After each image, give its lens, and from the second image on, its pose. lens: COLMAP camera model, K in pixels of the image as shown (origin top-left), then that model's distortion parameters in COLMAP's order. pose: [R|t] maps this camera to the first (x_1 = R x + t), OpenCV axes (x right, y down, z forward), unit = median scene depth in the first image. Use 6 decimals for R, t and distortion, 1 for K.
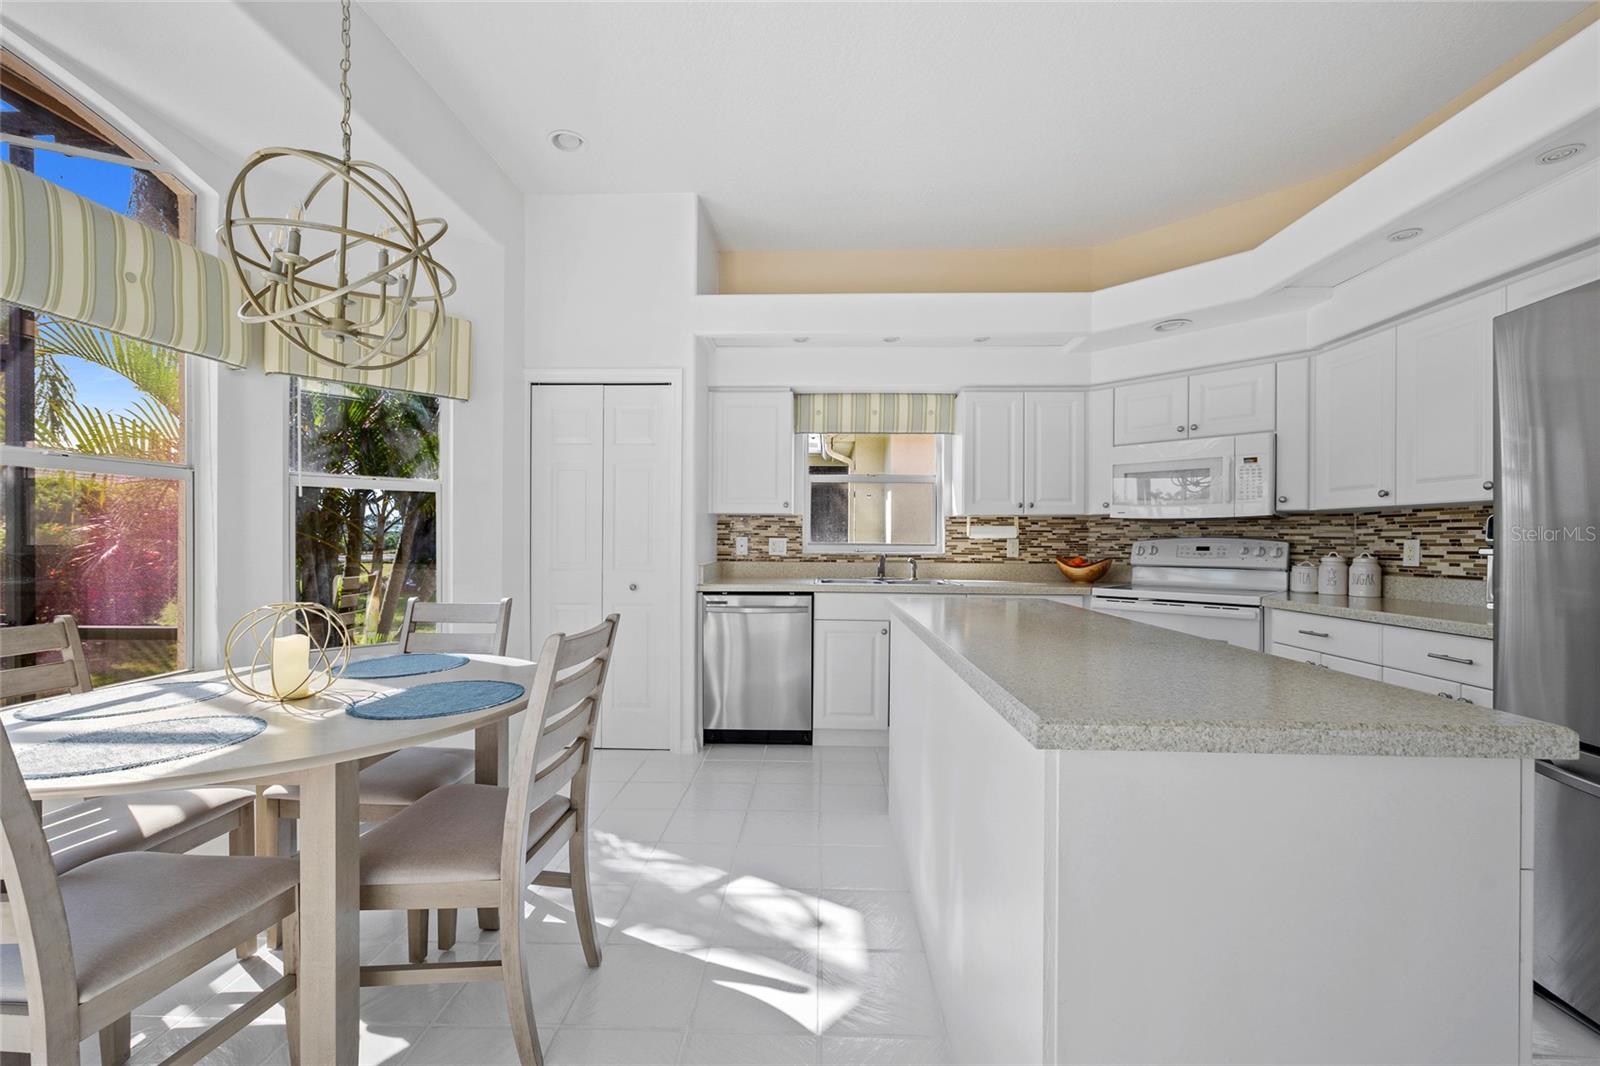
lens RADIAL K [[642.1, 0, 785.9], [0, 642.1, 531.7], [0, 0, 1]] dist [-0.007491, 0.002483]
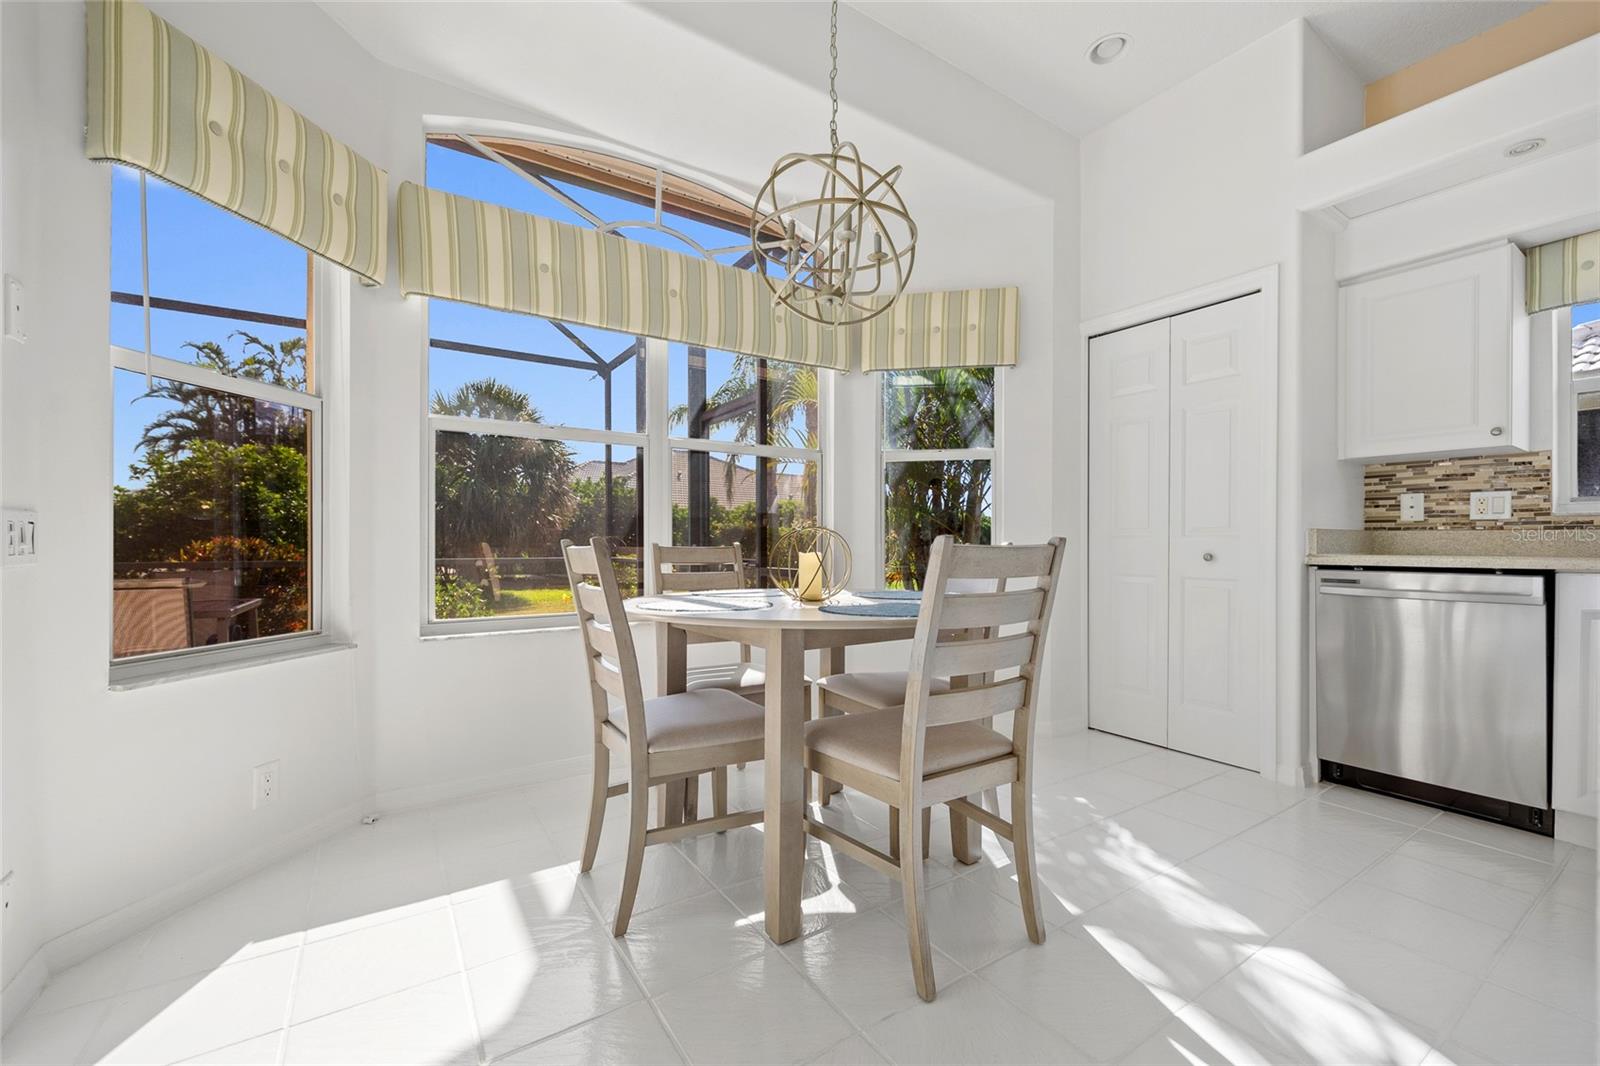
lens RADIAL K [[642.1, 0, 818.3], [0, 642.1, 547.1], [0, 0, 1]] dist [-0.007491, 0.002483]
pose [[0.583666, -0.003696, -0.811986, 0.131891], [-0.000449, 0.999988, -0.004874, 0.080972], [0.811994, 0.003209, 0.583657, 0.138390]]
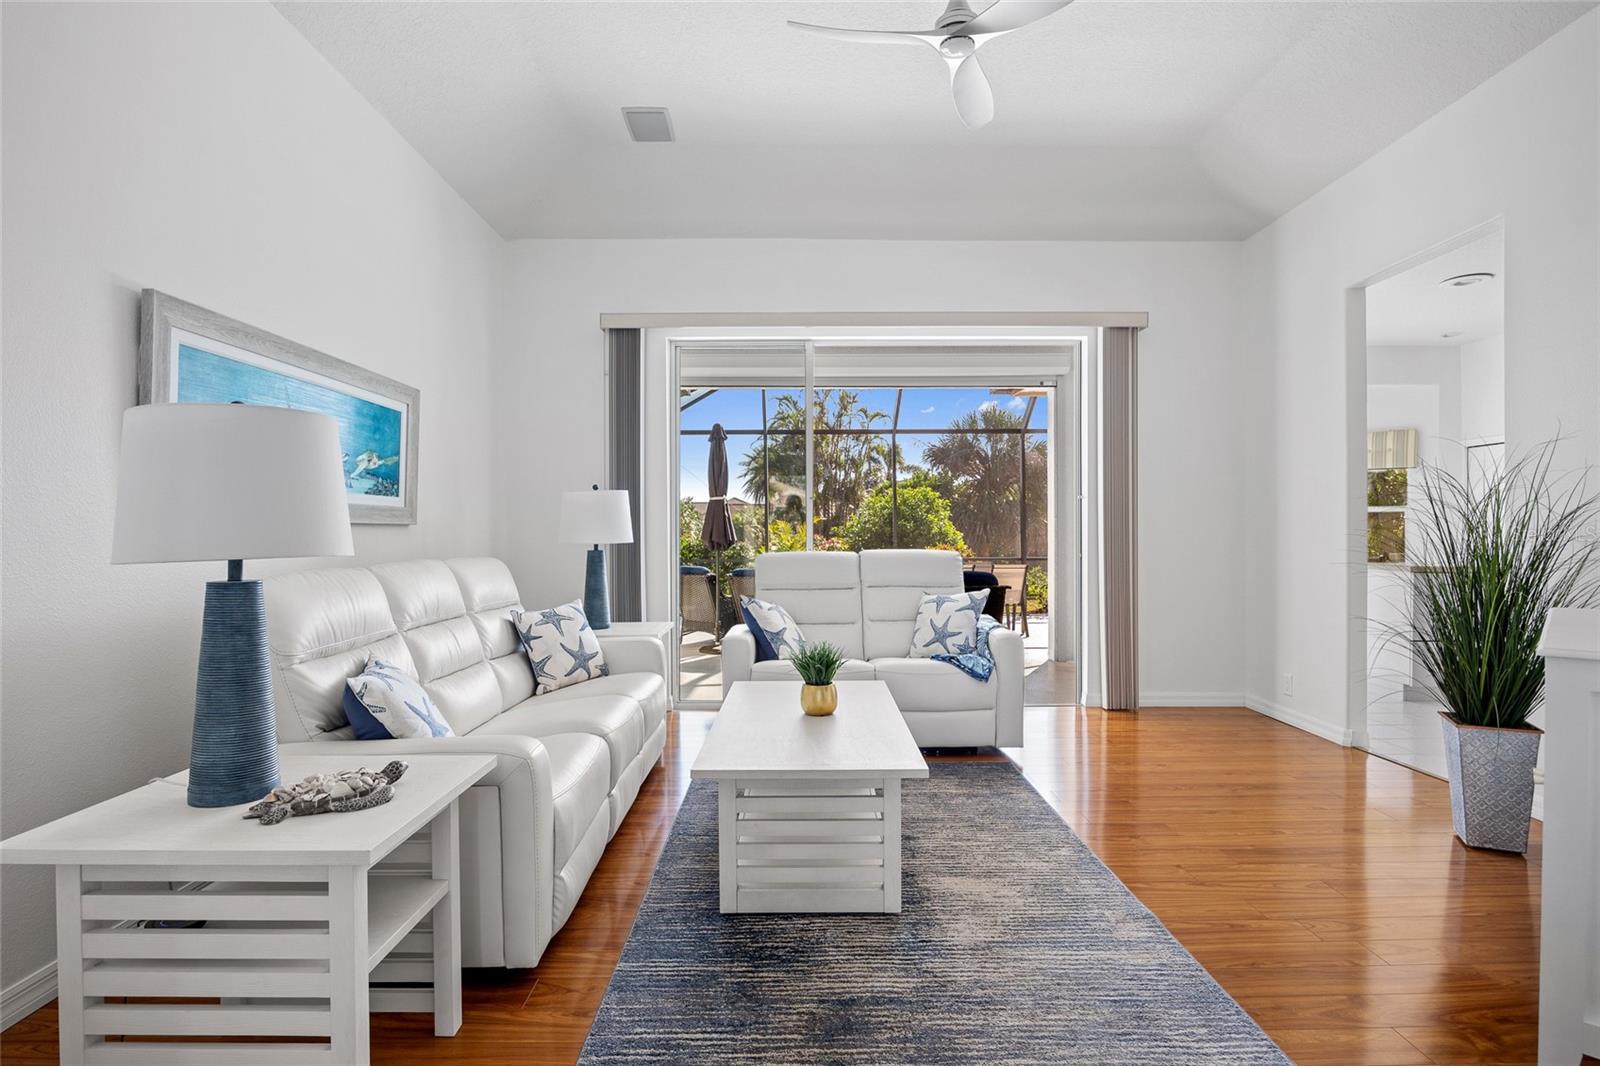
lens RADIAL K [[792.4, 0, 799.0], [0, 792.4, 529.1], [0, 0, 1]] dist [-0.001738, -0.000102]
pose [[0.043462, -0.011026, -0.998994, 1.780827], [0.008316, 0.999908, -0.010674, 0.005063], [0.999020, -0.007844, 0.043550, -0.998304]]
